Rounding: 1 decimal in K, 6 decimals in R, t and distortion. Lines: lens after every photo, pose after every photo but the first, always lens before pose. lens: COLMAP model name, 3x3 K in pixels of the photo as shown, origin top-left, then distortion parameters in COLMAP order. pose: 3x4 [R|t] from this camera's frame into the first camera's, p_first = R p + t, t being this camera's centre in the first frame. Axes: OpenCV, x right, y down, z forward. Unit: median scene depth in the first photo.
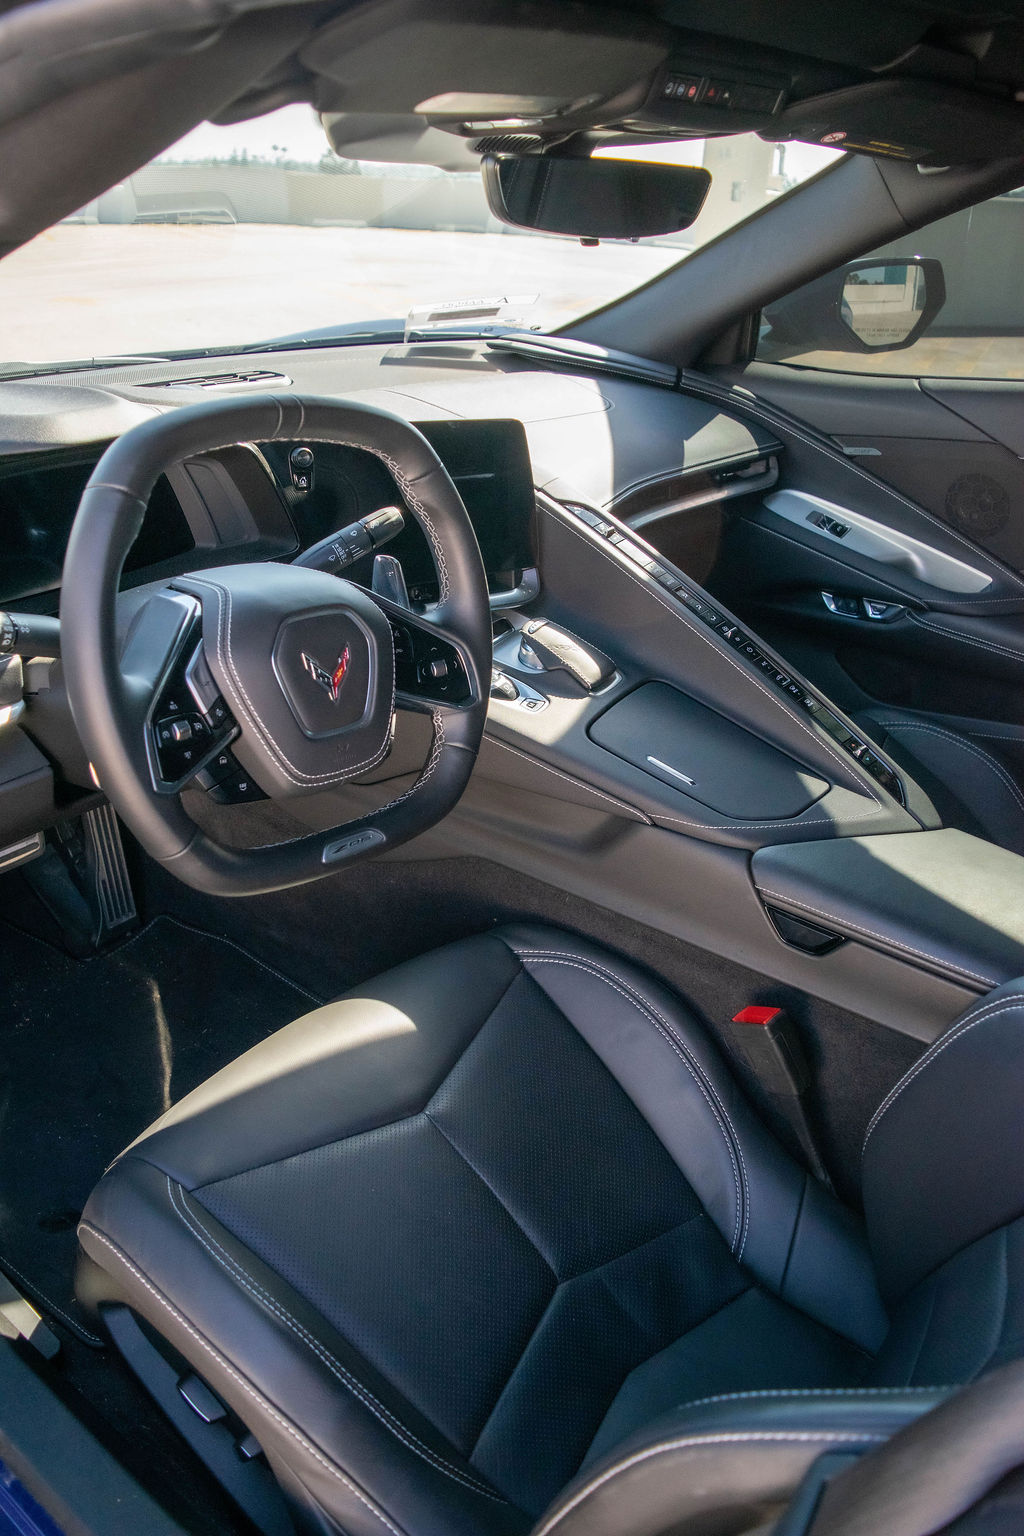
lens RADIAL K [[1211.5, 0, 512.0], [0, 1211.5, 768.0], [0, 0, 1]] dist [-0.083255, -0.002762]
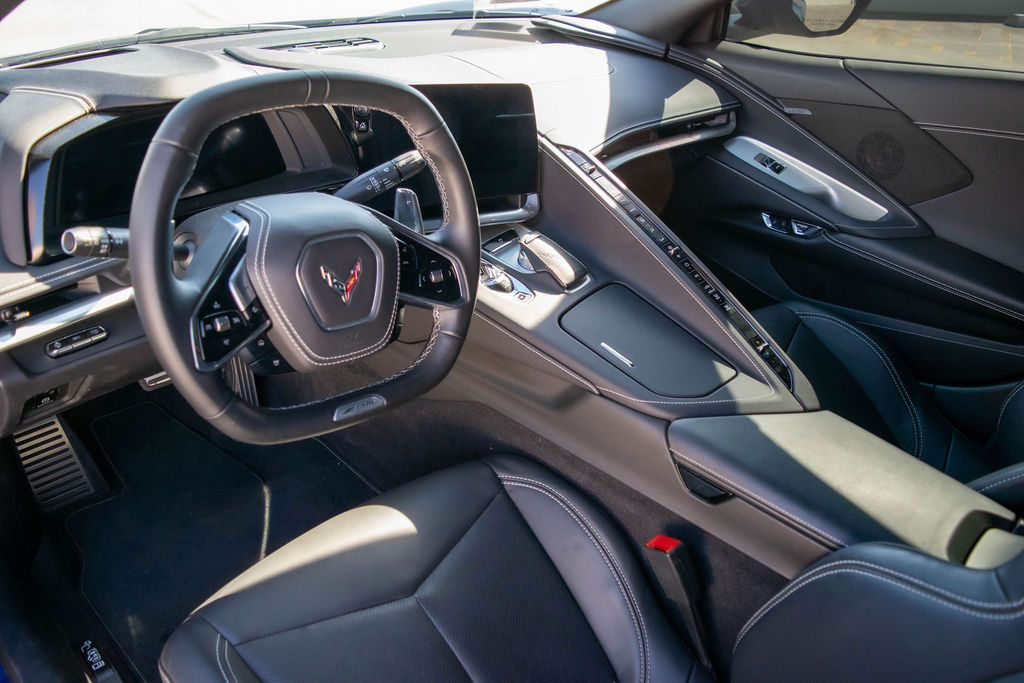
lens RADIAL K [[807.7, 0, 512.0], [0, 807.7, 341.5], [0, 0, 1]] dist [-0.083255, -0.002762]
pose [[0.995316, 0.058456, -0.077003, 0.081120], [-0.054263, 0.996985, 0.055470, -0.054327], [0.080014, -0.051031, 0.995487, 0.094934]]
